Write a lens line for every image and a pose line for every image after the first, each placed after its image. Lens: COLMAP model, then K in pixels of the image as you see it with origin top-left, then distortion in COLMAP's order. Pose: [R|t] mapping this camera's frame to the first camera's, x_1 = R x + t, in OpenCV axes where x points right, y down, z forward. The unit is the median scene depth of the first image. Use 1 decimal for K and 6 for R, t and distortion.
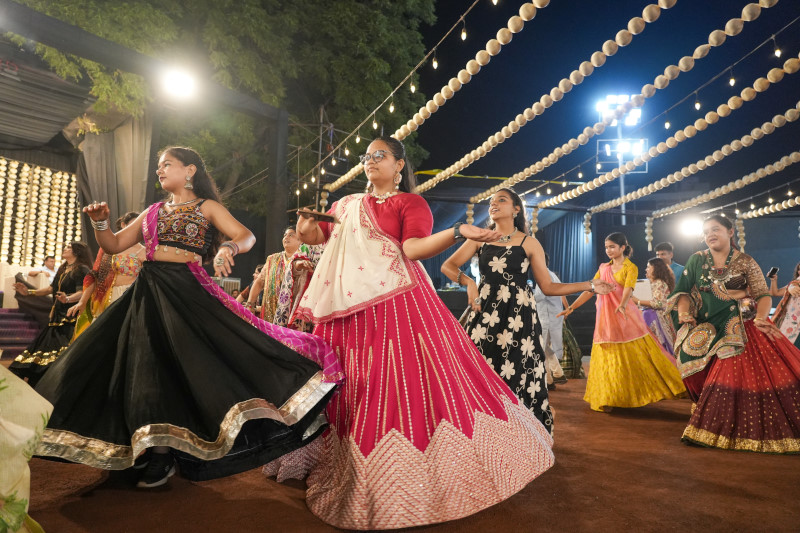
lens RADIAL K [[554.0, 0, 400.0], [0, 554.0, 266.5], [0, 0, 1]] dist [0.000228, 0.005660]
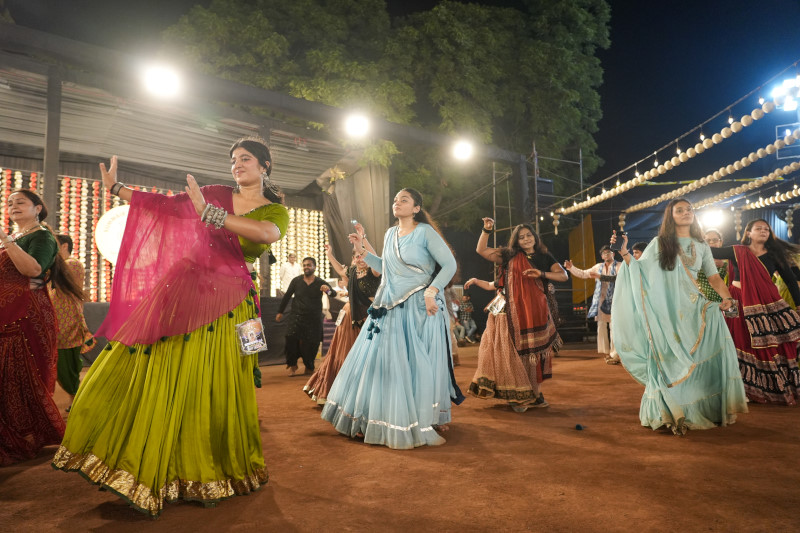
lens RADIAL K [[549.0, 0, 400.0], [0, 549.0, 266.5], [0, 0, 1]] dist [-0.042307, 0.045864]
pose [[0.971912, -0.072082, -0.224036, -0.145664], [0.076026, 0.997065, 0.009015, -0.039449], [0.222728, -0.025795, 0.974539, -0.192424]]
